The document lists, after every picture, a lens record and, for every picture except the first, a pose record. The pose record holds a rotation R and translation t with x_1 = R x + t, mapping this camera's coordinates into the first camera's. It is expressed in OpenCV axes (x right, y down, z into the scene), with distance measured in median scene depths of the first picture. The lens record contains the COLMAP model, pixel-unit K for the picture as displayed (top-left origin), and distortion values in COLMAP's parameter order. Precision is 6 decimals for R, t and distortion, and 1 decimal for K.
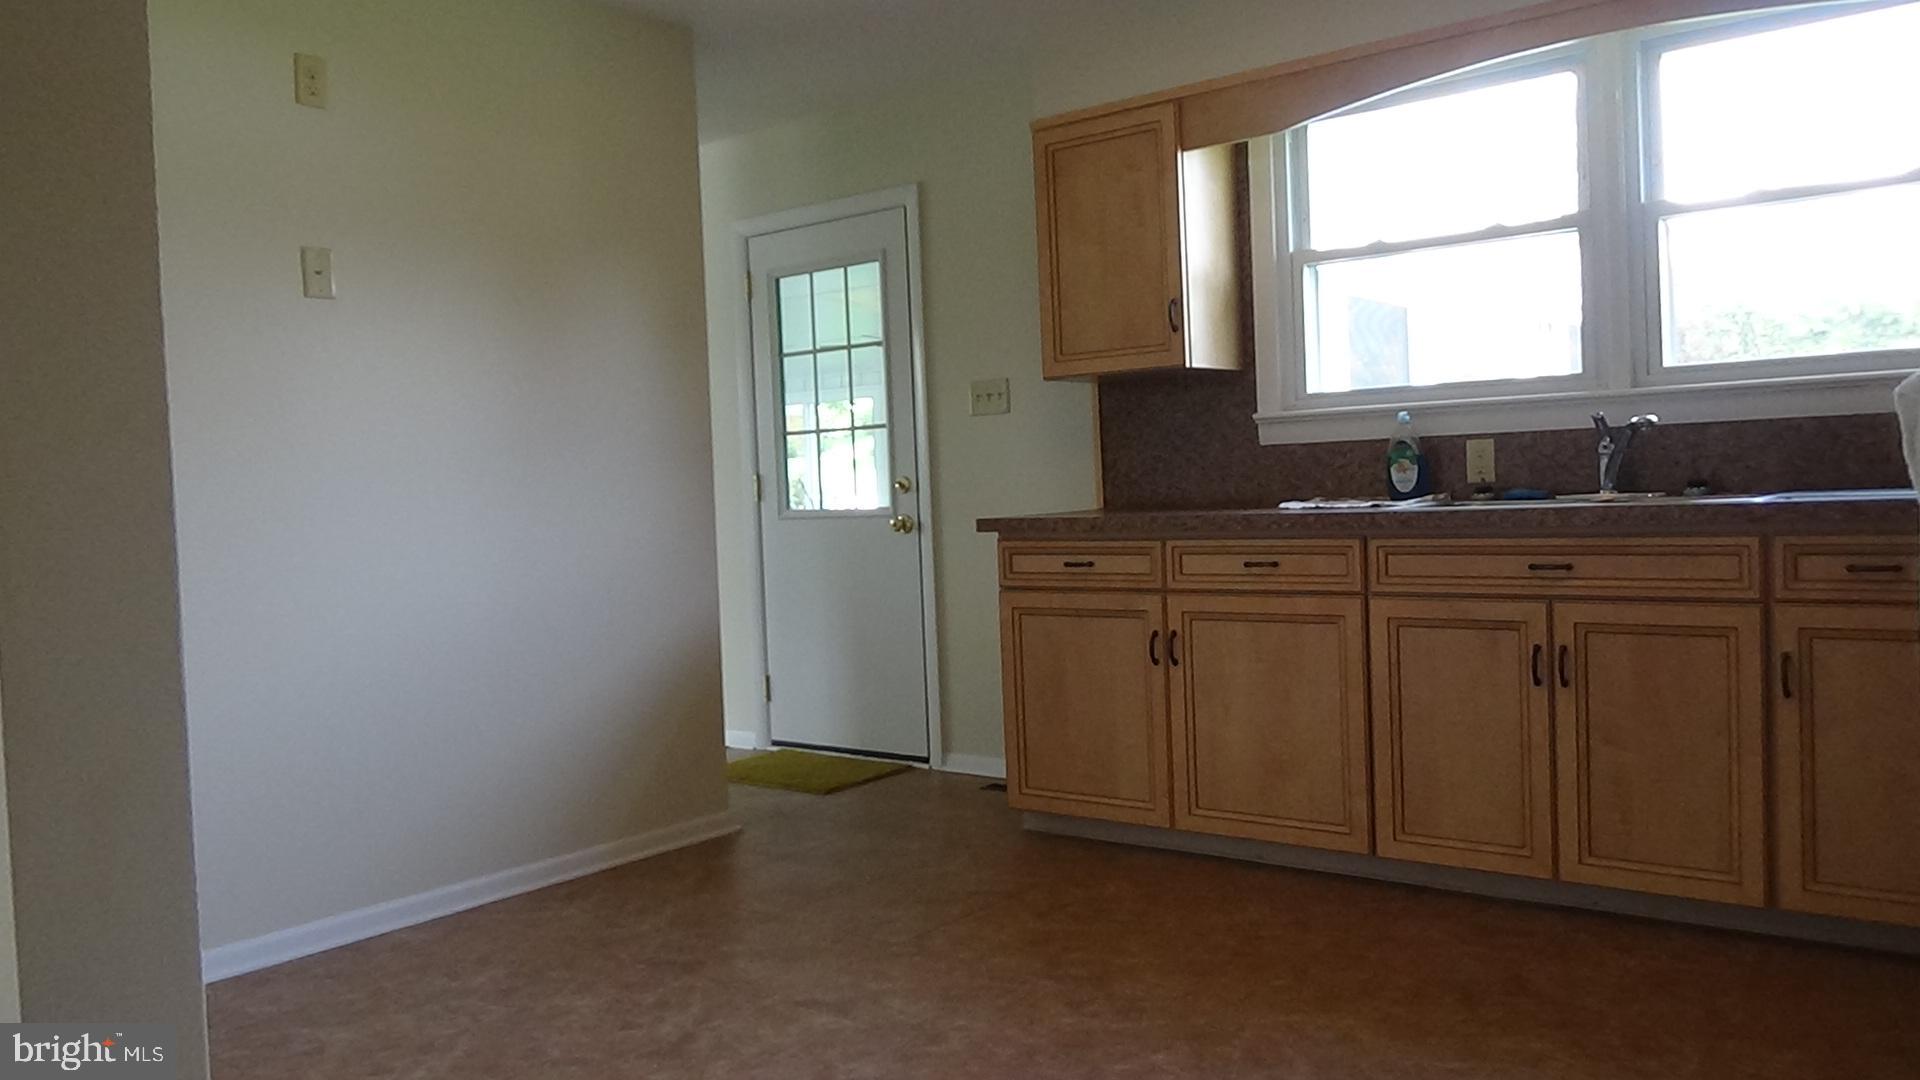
lens RADIAL K [[1453.9, 0, 946.5], [0, 1453.9, 541.6], [0, 0, 1]] dist [0.033324, -0.007784]
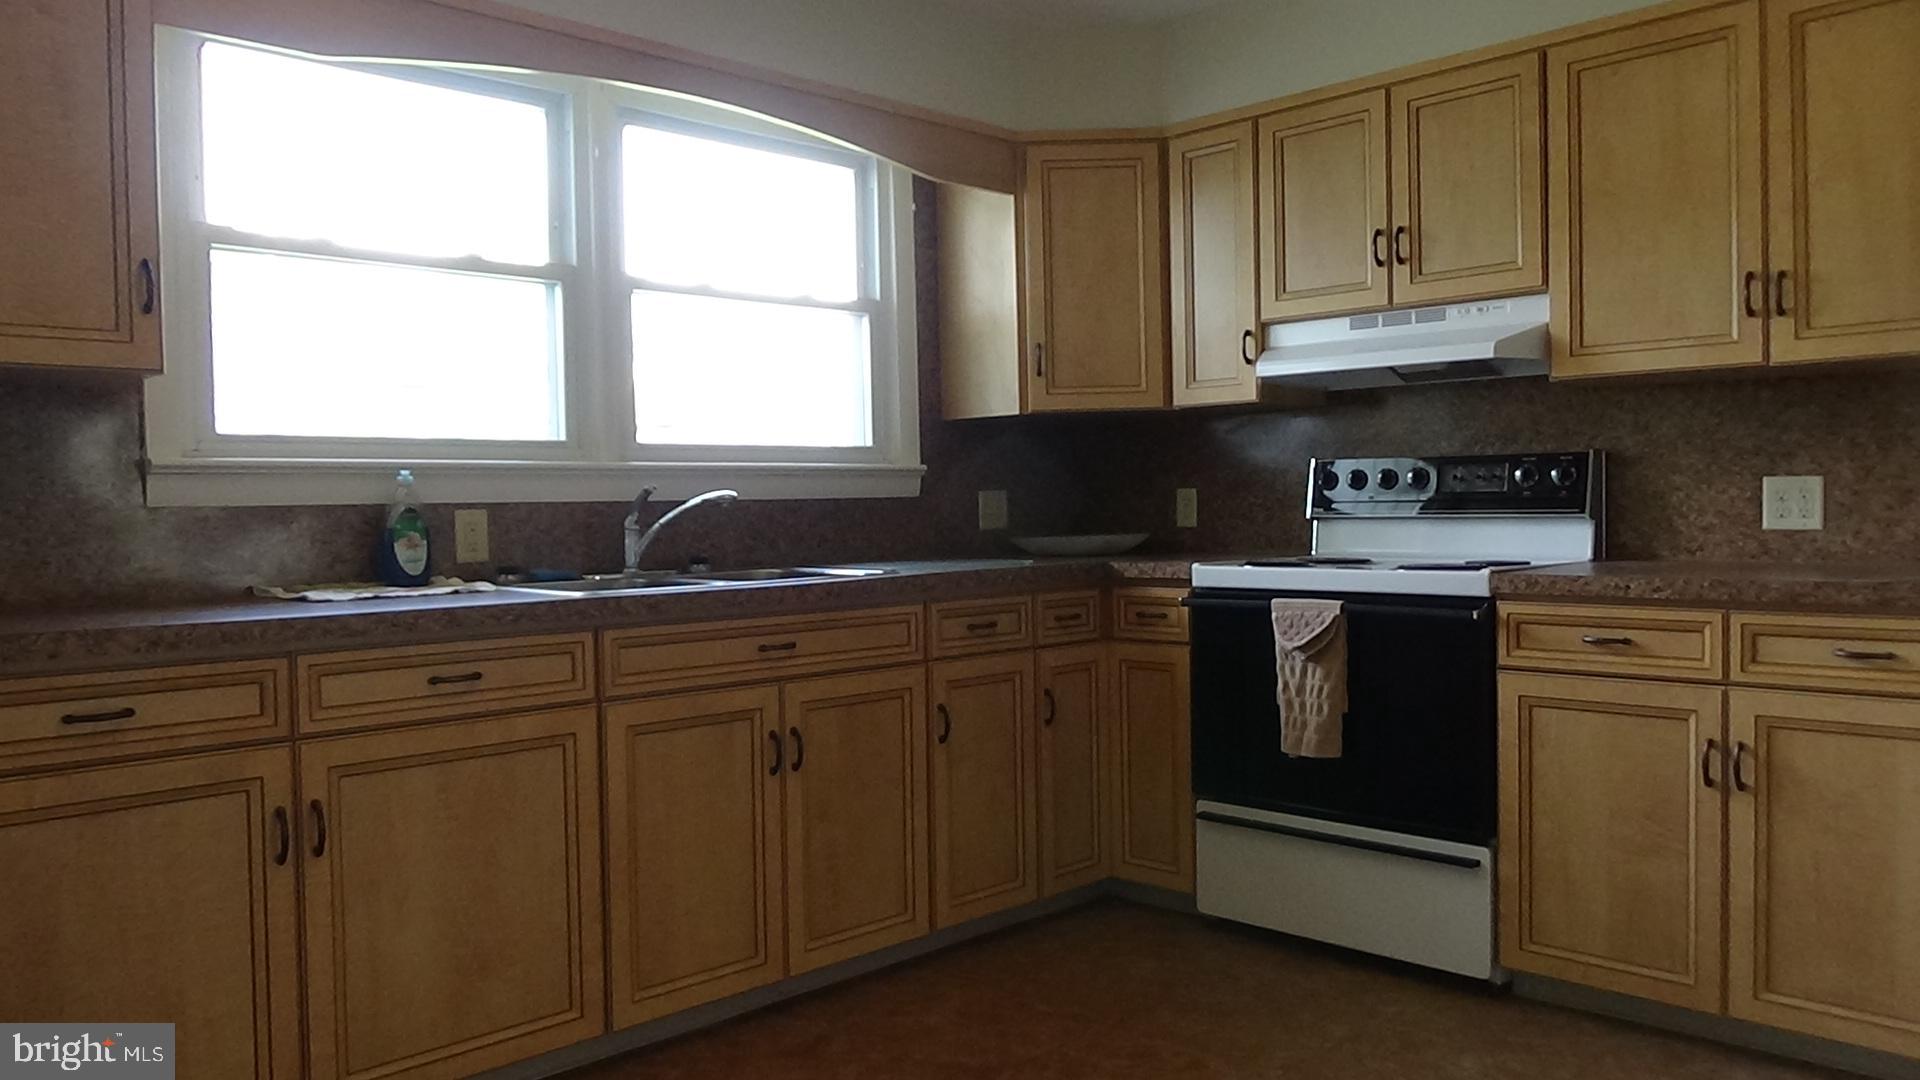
lens RADIAL K [[1453.9, 0, 959.4], [0, 1453.9, 545.2], [0, 0, 1]] dist [0.033324, -0.007784]
pose [[0.133848, 0.007417, 0.990974, -0.449244], [0.053045, 0.998485, -0.014638, -0.025145], [-0.989581, 0.054526, 0.133251, 0.669304]]
